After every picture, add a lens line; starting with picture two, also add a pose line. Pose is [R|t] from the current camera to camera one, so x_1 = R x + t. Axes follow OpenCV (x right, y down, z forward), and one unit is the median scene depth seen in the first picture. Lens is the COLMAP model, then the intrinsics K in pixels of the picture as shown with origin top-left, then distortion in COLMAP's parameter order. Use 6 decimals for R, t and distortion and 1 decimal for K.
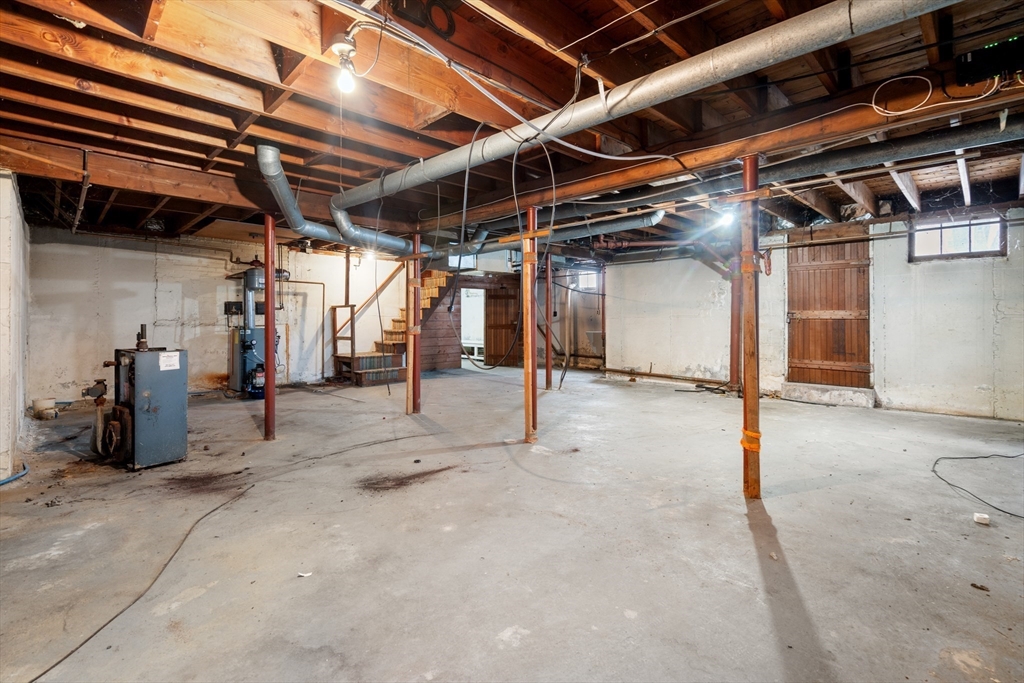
lens RADIAL K [[465.7, 0, 507.2], [0, 465.7, 340.3], [0, 0, 1]] dist [-0.001466, 0.000242]
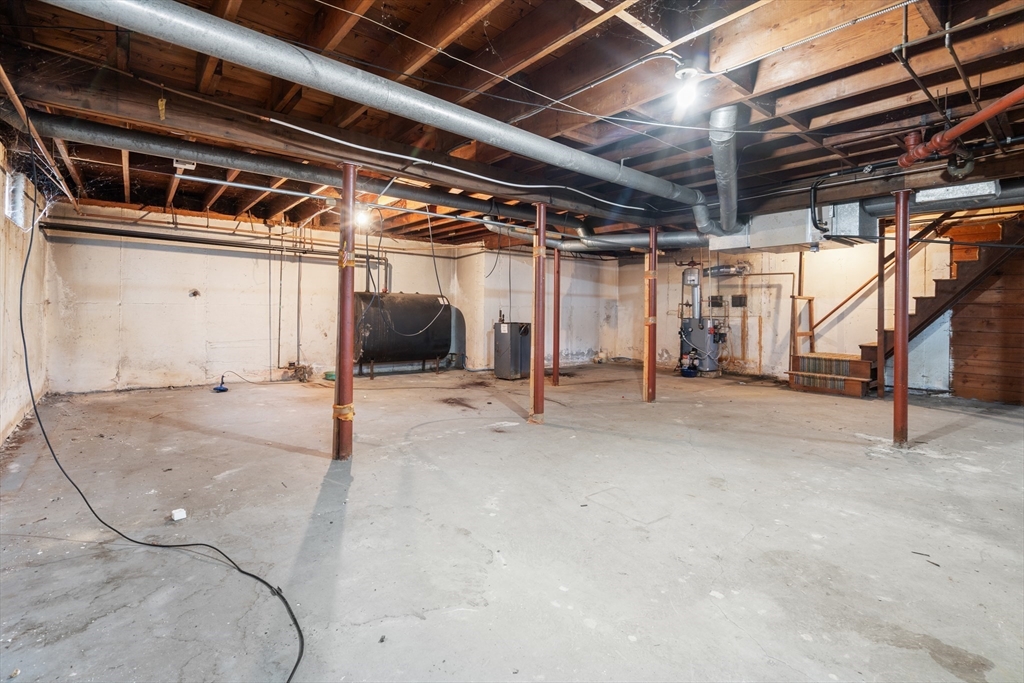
lens RADIAL K [[465.7, 0, 507.2], [0, 465.7, 340.3], [0, 0, 1]] dist [-0.001466, 0.000242]
pose [[-0.099182, 0.072849, -0.992399, 0.589597], [-0.053796, 0.995465, 0.078451, -0.032259], [0.993614, 0.061168, -0.094814, 0.541823]]
